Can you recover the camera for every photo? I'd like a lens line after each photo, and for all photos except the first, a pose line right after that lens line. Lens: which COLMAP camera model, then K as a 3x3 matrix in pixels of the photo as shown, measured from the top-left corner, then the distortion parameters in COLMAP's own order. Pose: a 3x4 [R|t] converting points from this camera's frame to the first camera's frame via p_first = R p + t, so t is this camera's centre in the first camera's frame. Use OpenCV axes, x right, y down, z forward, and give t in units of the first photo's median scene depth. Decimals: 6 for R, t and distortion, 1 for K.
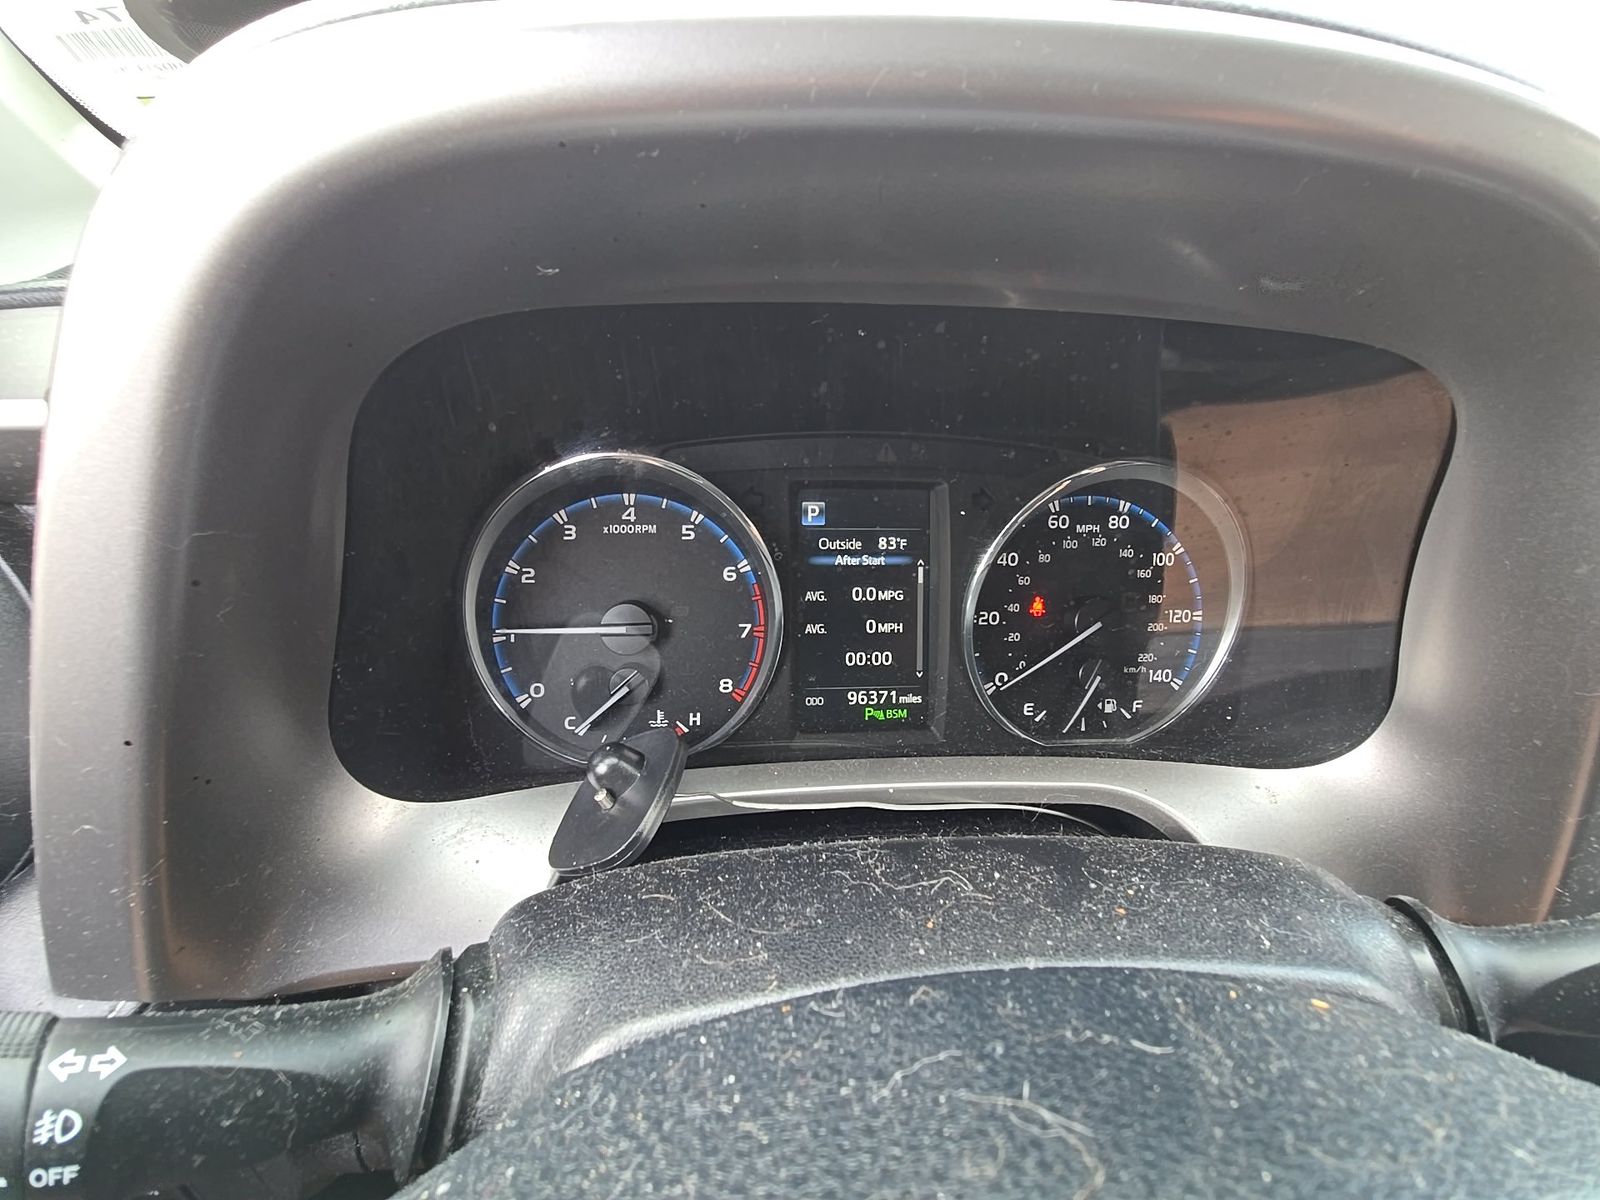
lens RADIAL K [[645.5, 0, 802.7], [0, 645.5, 596.8], [0, 0, 1]] dist [0.001665, -0.009595]
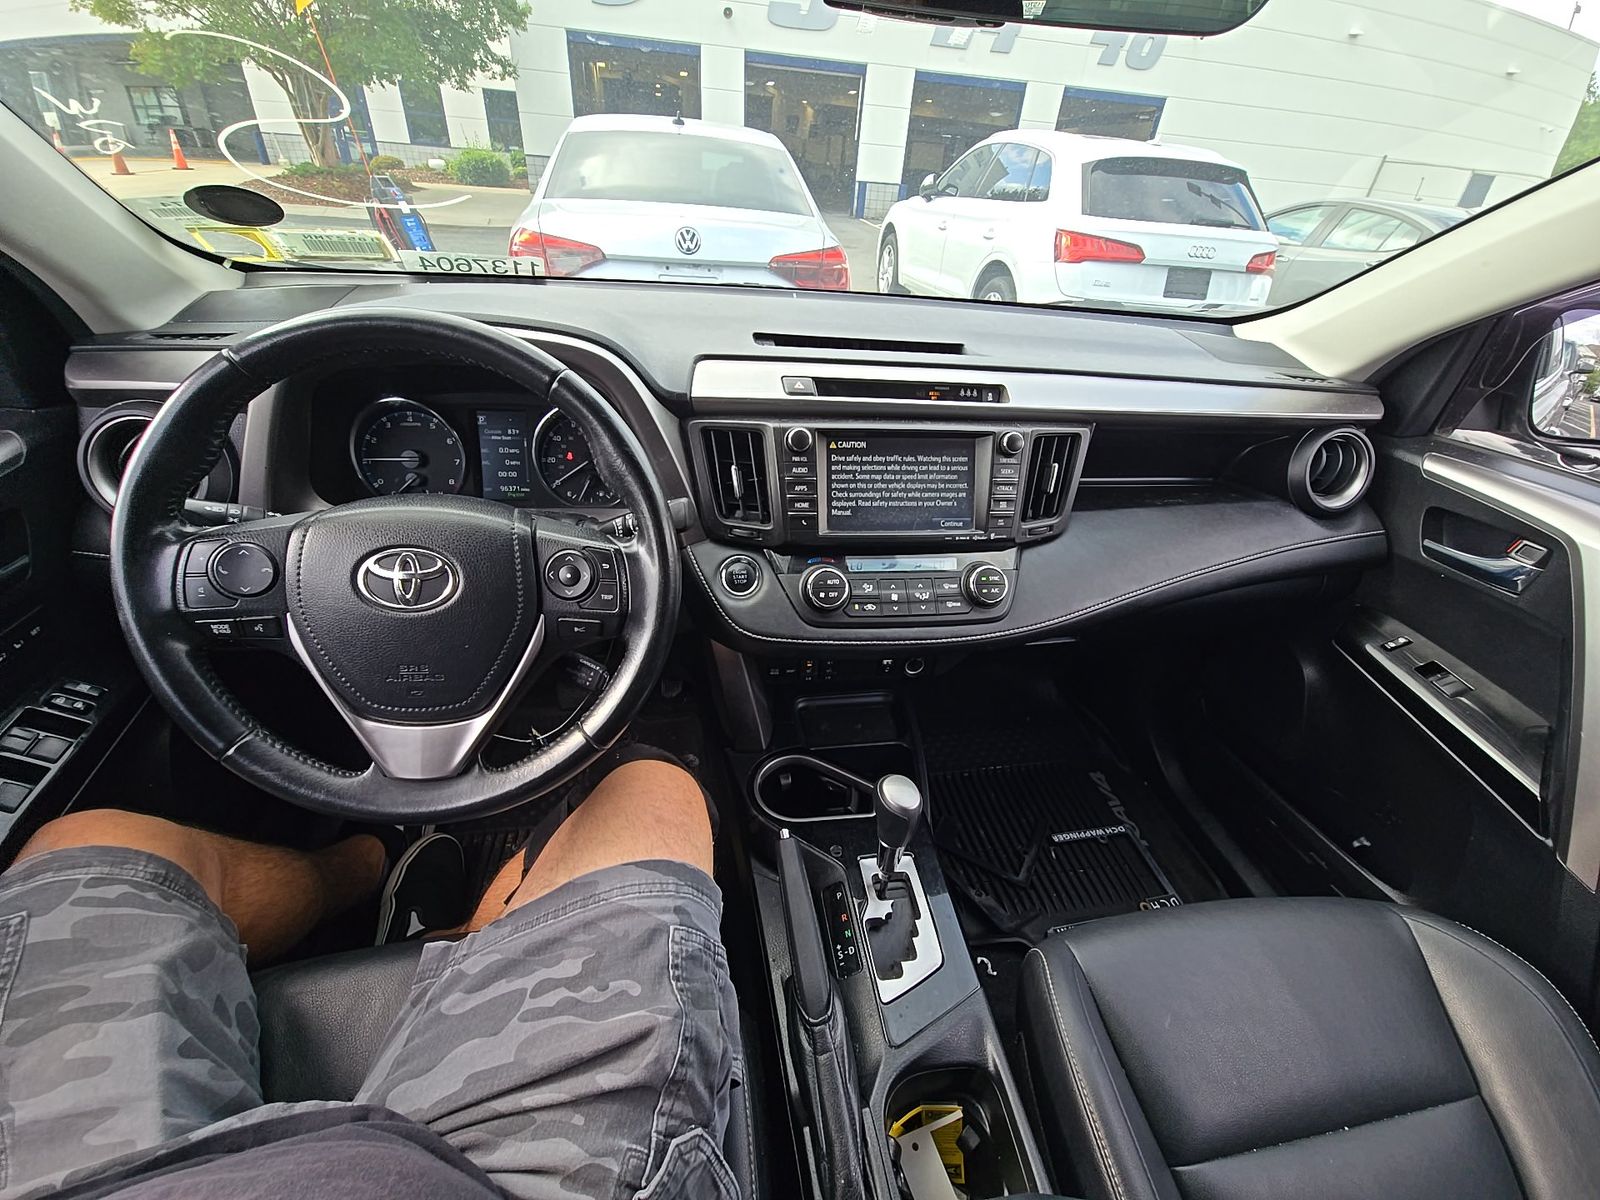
lens RADIAL K [[645.5, 0, 807.8], [0, 645.5, 589.6], [0, 0, 1]] dist [0.001665, -0.009595]
pose [[0.996944, 0.001526, 0.078105, 1.188817], [-0.010934, 0.992693, 0.120169, 0.244487], [-0.077351, -0.120656, 0.989676, -1.922233]]
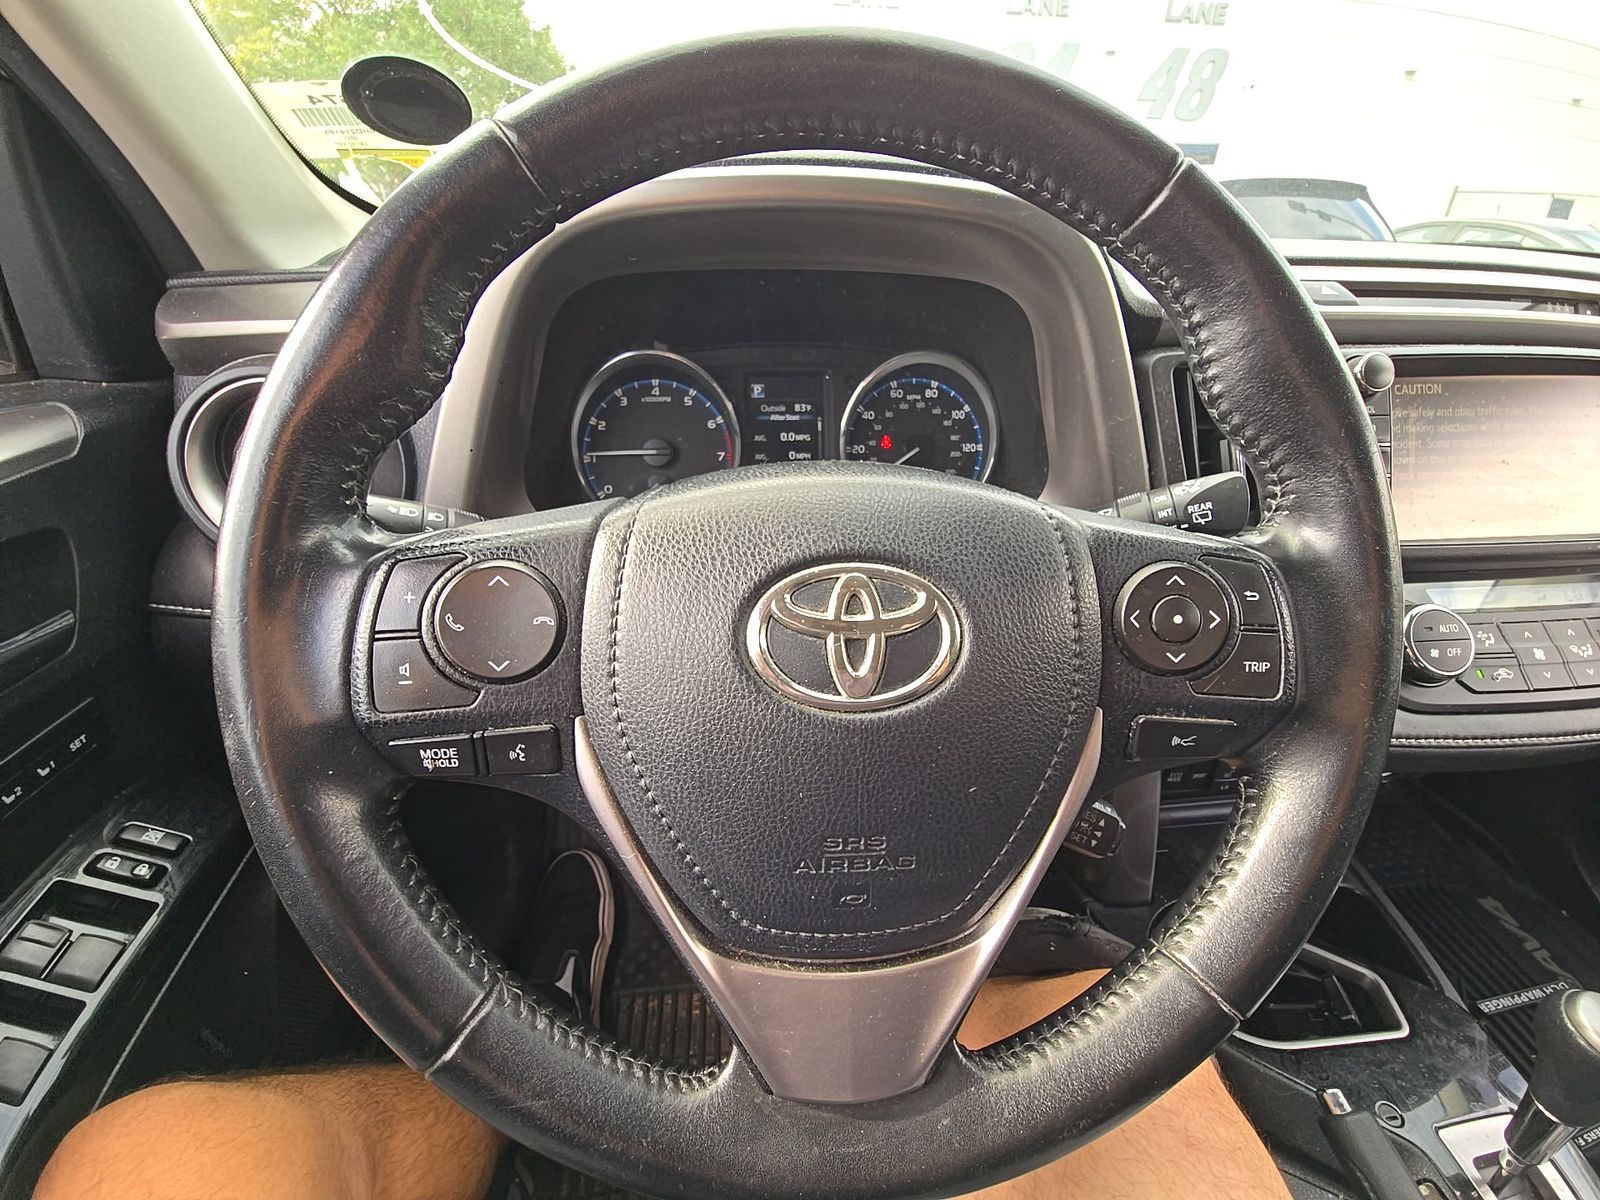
lens RADIAL K [[645.5, 0, 793.8], [0, 645.5, 590.1], [0, 0, 1]] dist [0.001665, -0.009595]
pose [[0.999785, -0.019324, -0.007559, 0.117860], [0.019535, 0.999392, 0.028890, 0.368682], [0.006996, -0.029031, 0.999554, -0.792895]]
